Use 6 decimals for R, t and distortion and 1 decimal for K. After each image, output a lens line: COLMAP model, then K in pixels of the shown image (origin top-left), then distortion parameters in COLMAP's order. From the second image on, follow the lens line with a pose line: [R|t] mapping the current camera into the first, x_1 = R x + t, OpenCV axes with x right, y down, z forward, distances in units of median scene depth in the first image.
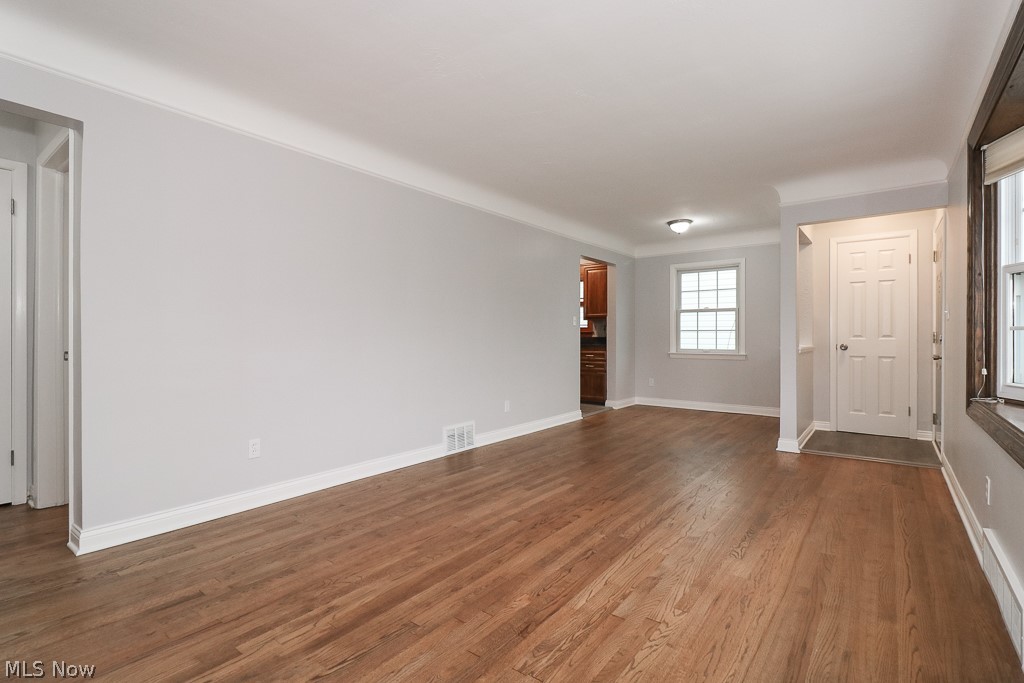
lens RADIAL K [[485.5, 0, 524.1], [0, 485.5, 336.2], [0, 0, 1]] dist [0.000622, -0.000392]
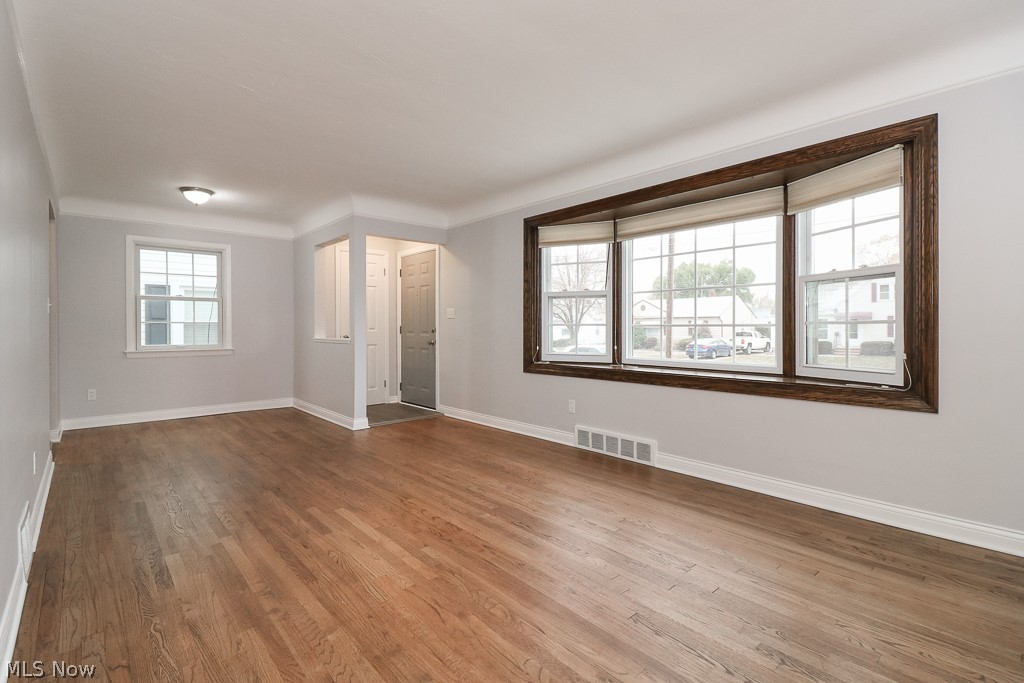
lens RADIAL K [[476.7, 0, 520.1], [0, 476.7, 332.1], [0, 0, 1]] dist [0.000642, -0.000921]
pose [[0.185143, -0.007890, 0.982680, -0.722296], [0.001005, 0.999969, 0.007839, -0.003215], [-0.982711, -0.000464, 0.185145, 0.610901]]
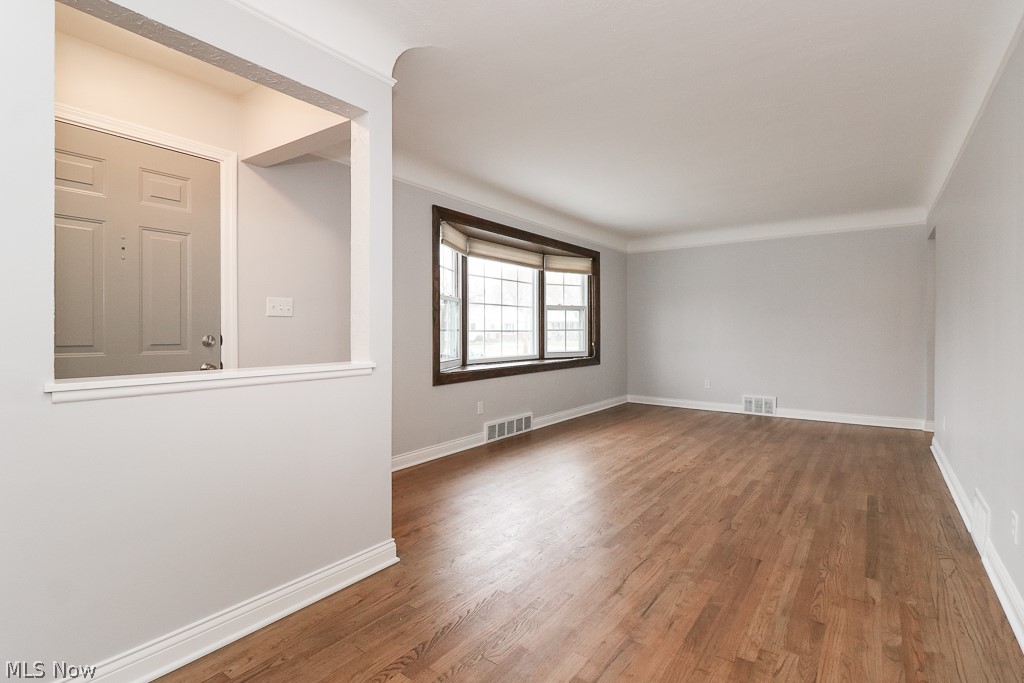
lens RADIAL K [[476.7, 0, 520.1], [0, 476.7, 332.1], [0, 0, 1]] dist [0.000642, -0.000921]
pose [[-0.999987, -0.000035, -0.005022, 0.574045], [-0.000070, 0.999975, 0.007090, -0.018443], [0.005021, 0.007091, -0.999962, 2.209507]]
